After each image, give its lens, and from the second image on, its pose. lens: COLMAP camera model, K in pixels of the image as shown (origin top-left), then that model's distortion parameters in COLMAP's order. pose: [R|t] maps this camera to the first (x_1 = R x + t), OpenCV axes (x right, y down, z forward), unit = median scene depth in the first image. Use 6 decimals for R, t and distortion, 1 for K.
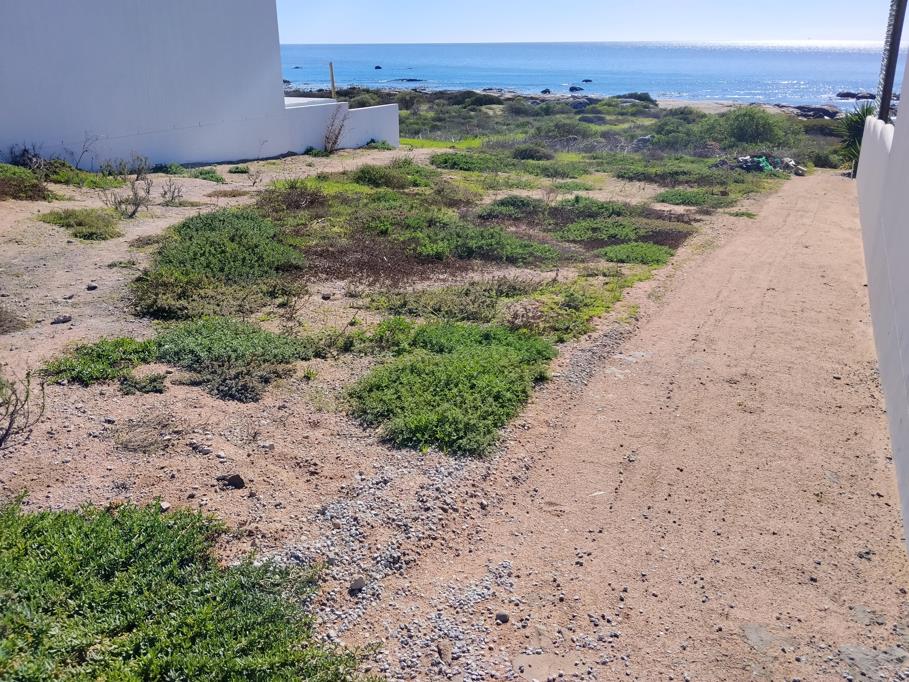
lens RADIAL K [[793.9, 0, 454.5], [0, 793.9, 341.0], [0, 0, 1]] dist [0.103701, -0.185737]
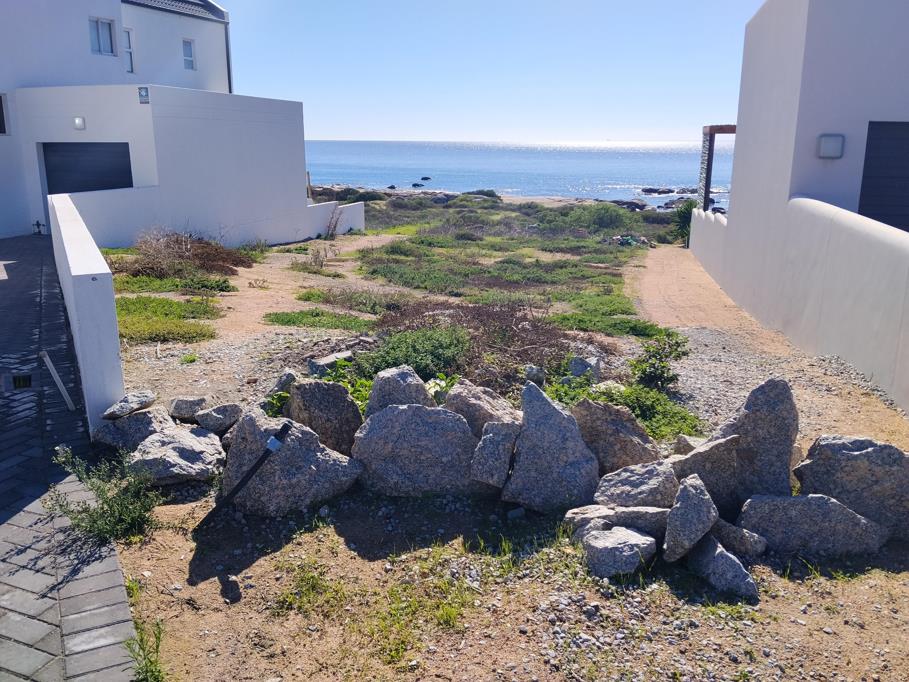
lens RADIAL K [[793.9, 0, 454.5], [0, 793.9, 341.0], [0, 0, 1]] dist [0.103701, -0.185737]
pose [[0.978481, -0.041105, 0.202200, -0.081006], [0.063114, 0.992611, -0.103633, 0.032530], [-0.196446, 0.114164, 0.973846, -0.119803]]
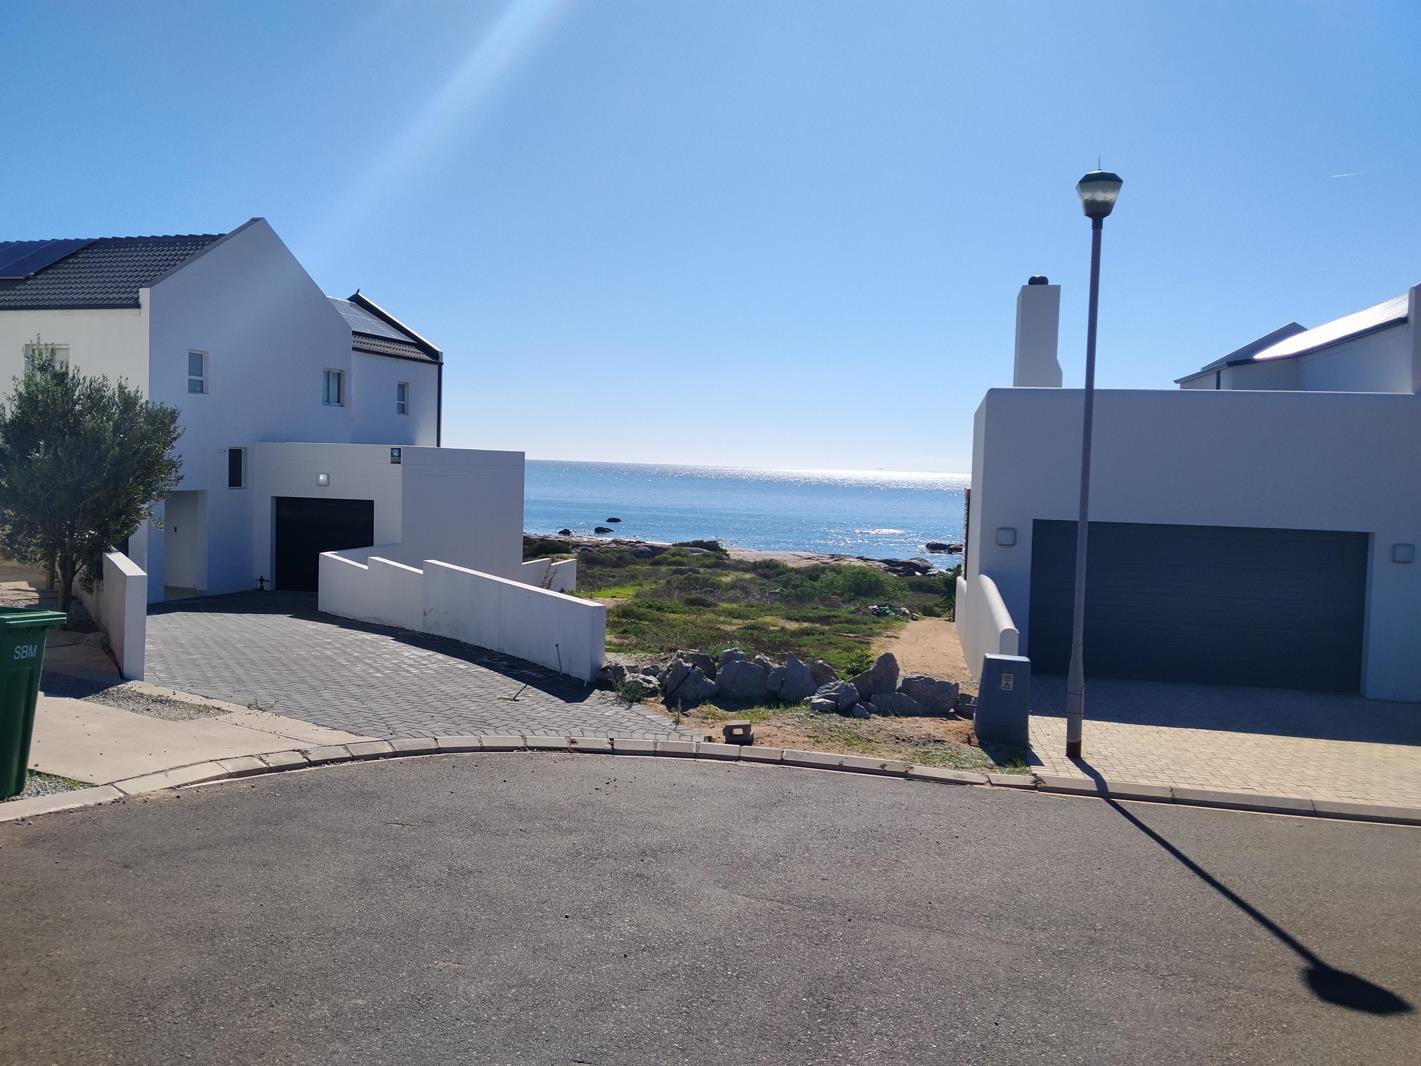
lens RADIAL K [[1241.1, 0, 710.5], [0, 1241.1, 533.0], [0, 0, 1]] dist [0.103701, -0.185737]
pose [[0.966912, 0.021472, 0.254203, -0.134267], [0.053968, 0.956682, -0.286089, 0.072036], [-0.249335, 0.290342, 0.923869, -0.270856]]
